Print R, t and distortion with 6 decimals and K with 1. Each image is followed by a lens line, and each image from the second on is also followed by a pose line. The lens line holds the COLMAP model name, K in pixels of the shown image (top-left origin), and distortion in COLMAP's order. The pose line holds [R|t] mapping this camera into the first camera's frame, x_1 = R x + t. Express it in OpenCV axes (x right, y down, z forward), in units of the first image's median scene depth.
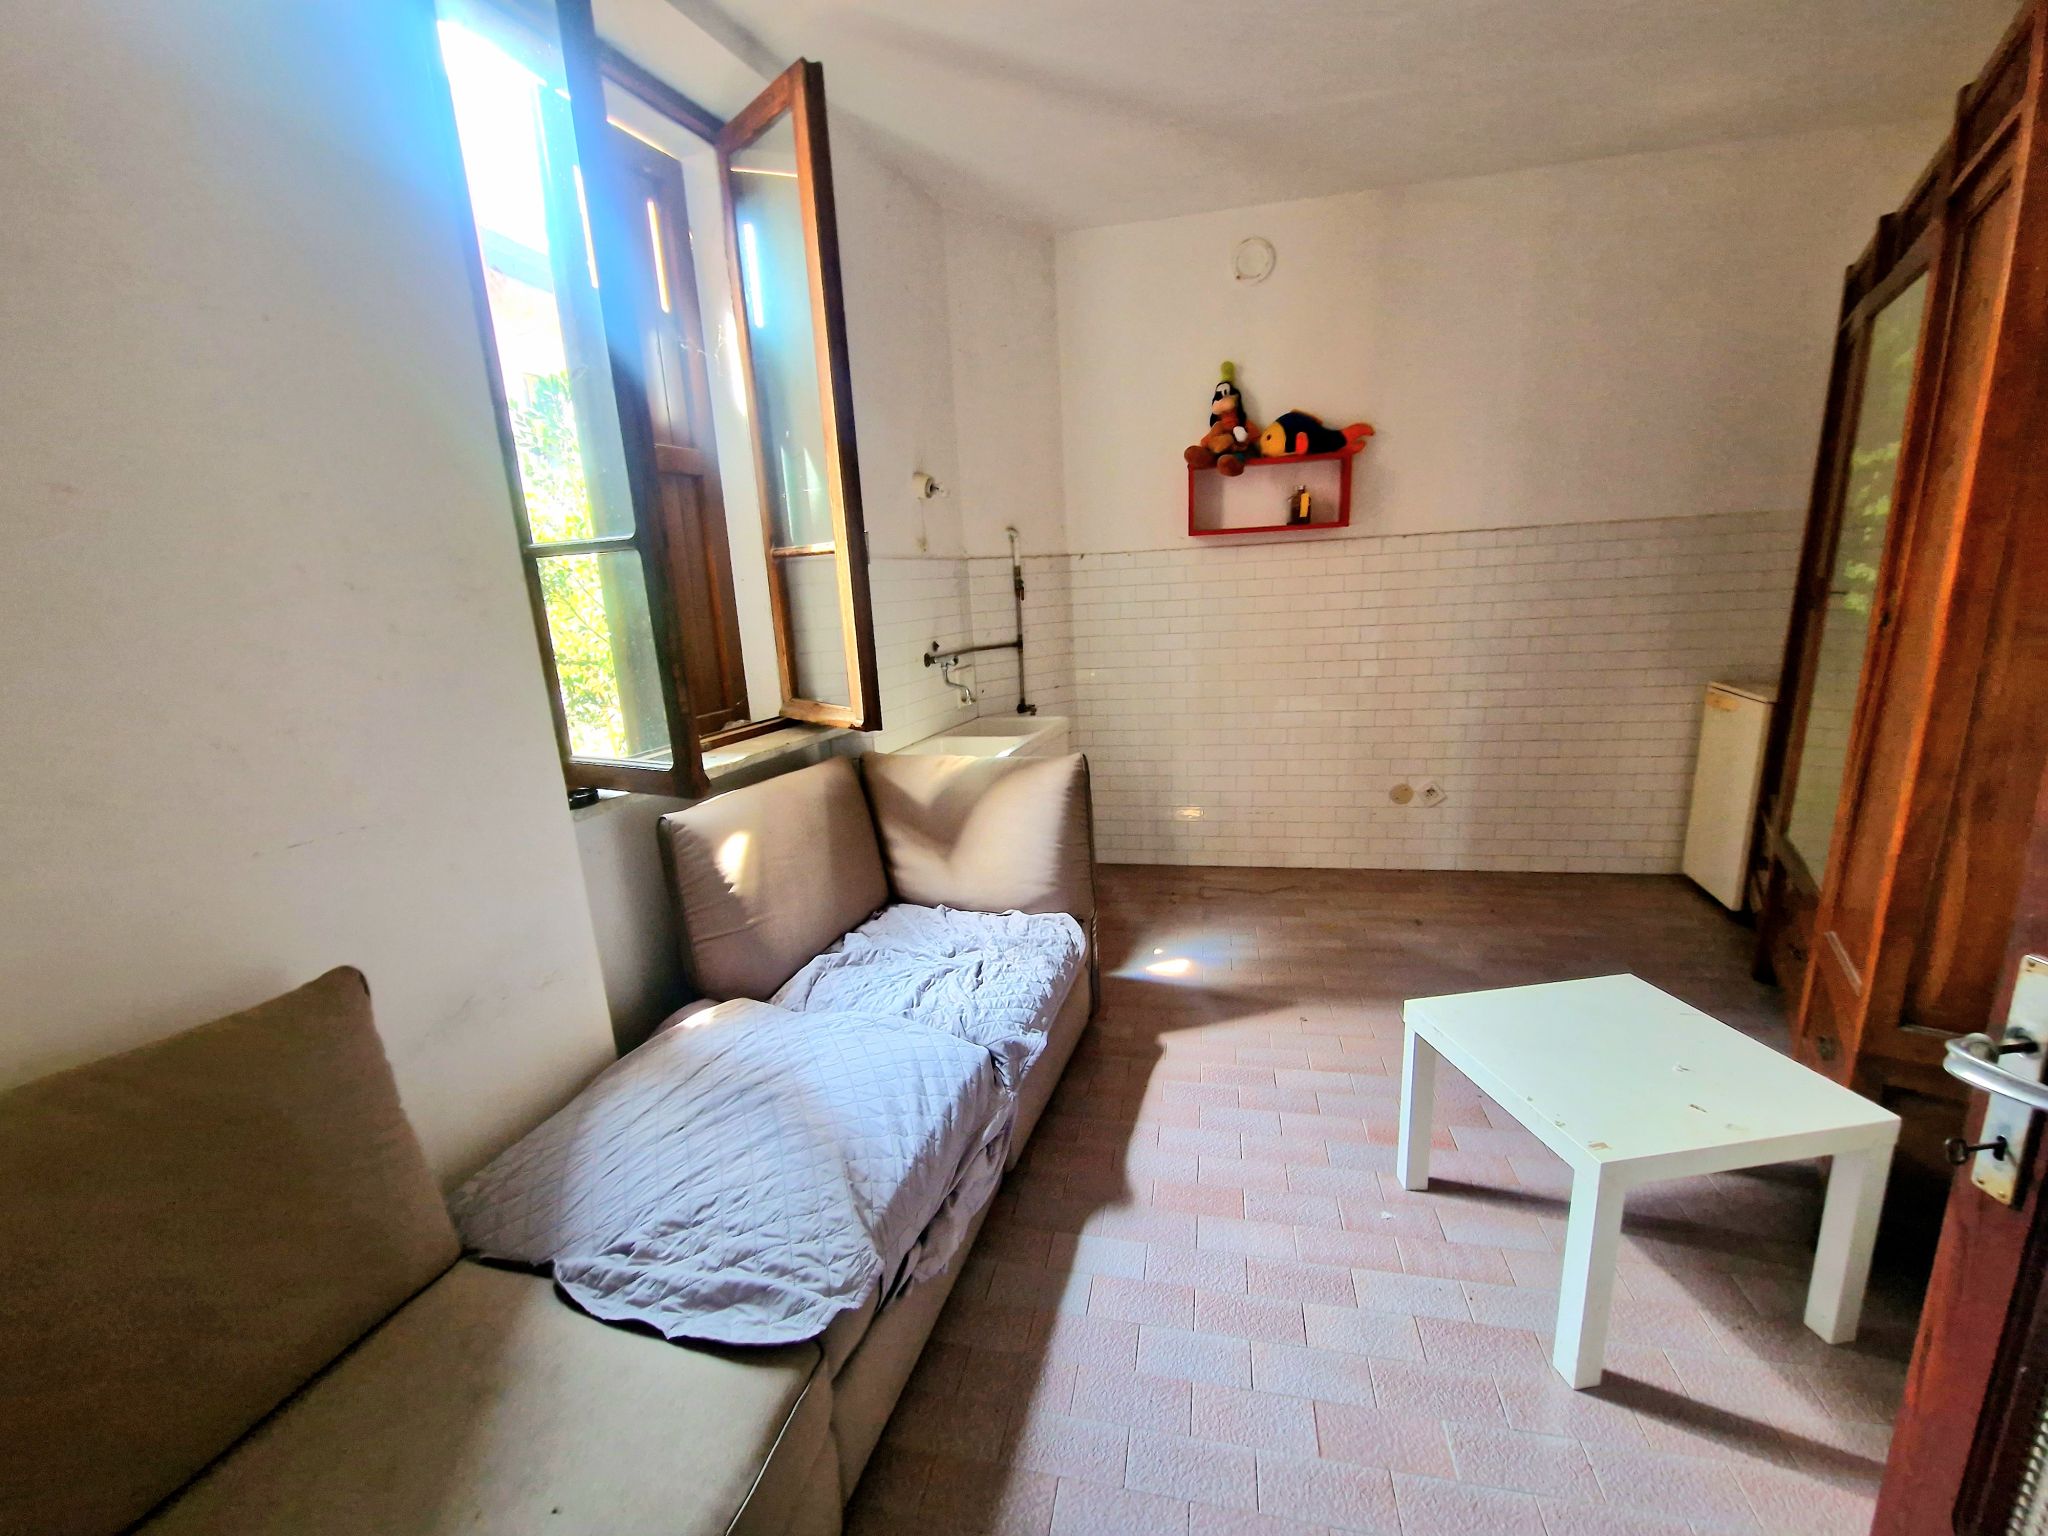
lens RADIAL K [[842.0, 0, 1021.1], [0, 842.0, 780.2], [0, 0, 1]] dist [0.001661, -0.002694]
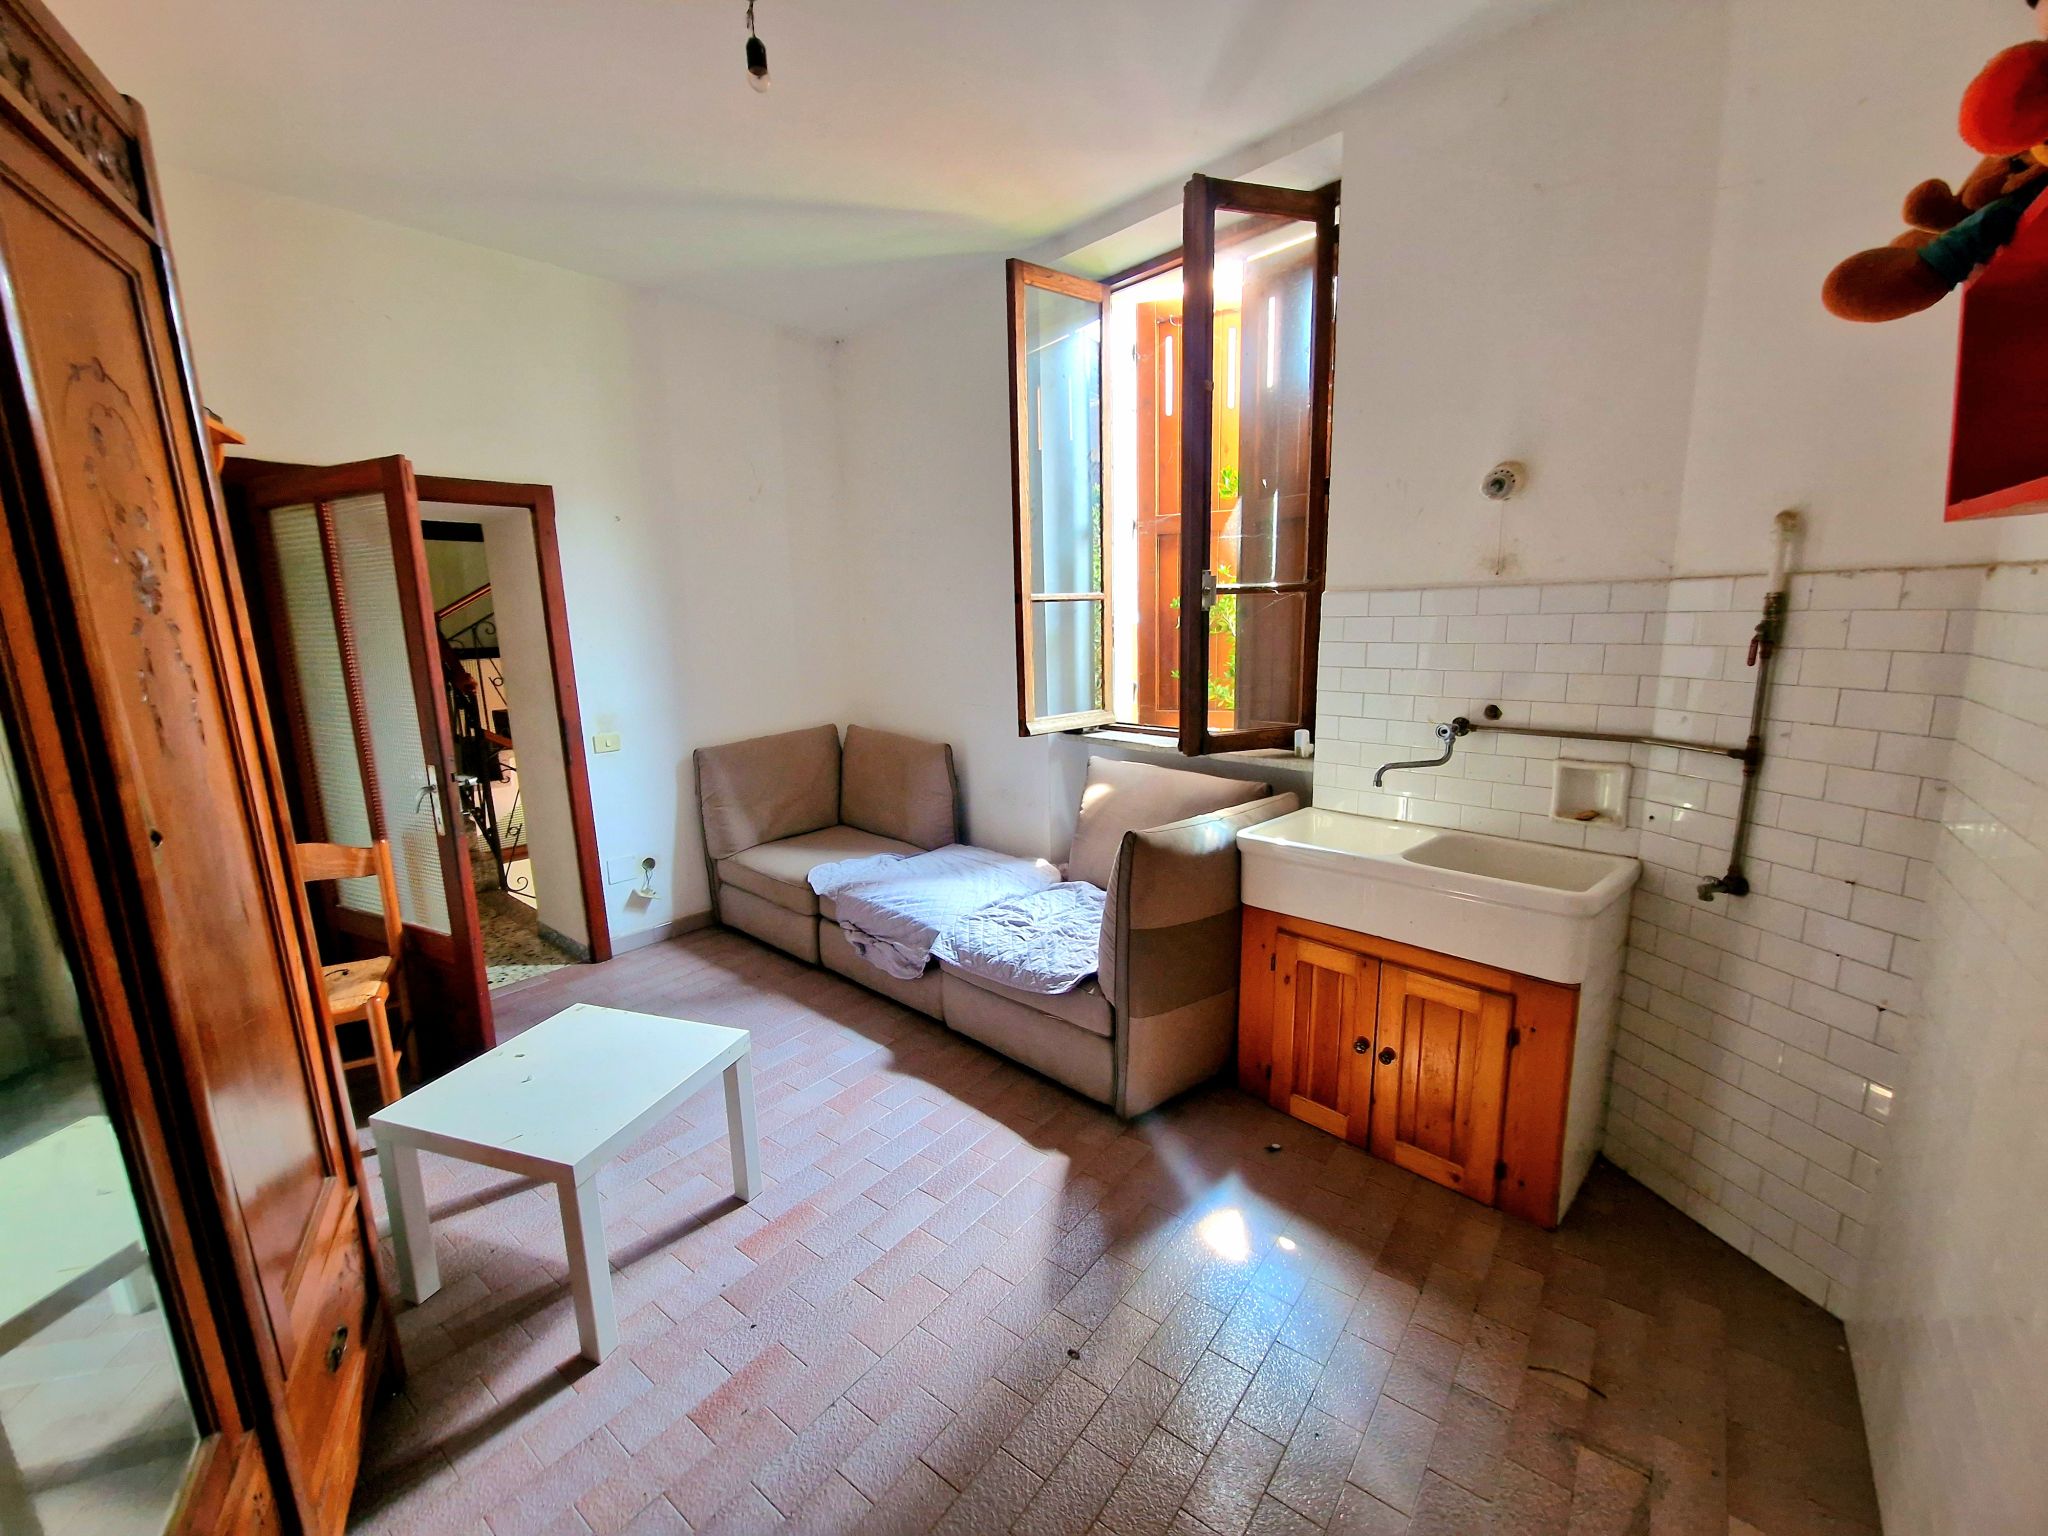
lens RADIAL K [[842.0, 0, 1022.1], [0, 842.0, 769.3], [0, 0, 1]] dist [0.001661, -0.002694]
pose [[-0.434493, 0.227491, -0.871472, 0.680905], [-0.157868, 0.933362, 0.322355, -0.277853], [0.886732, 0.277639, -0.369626, 0.929917]]
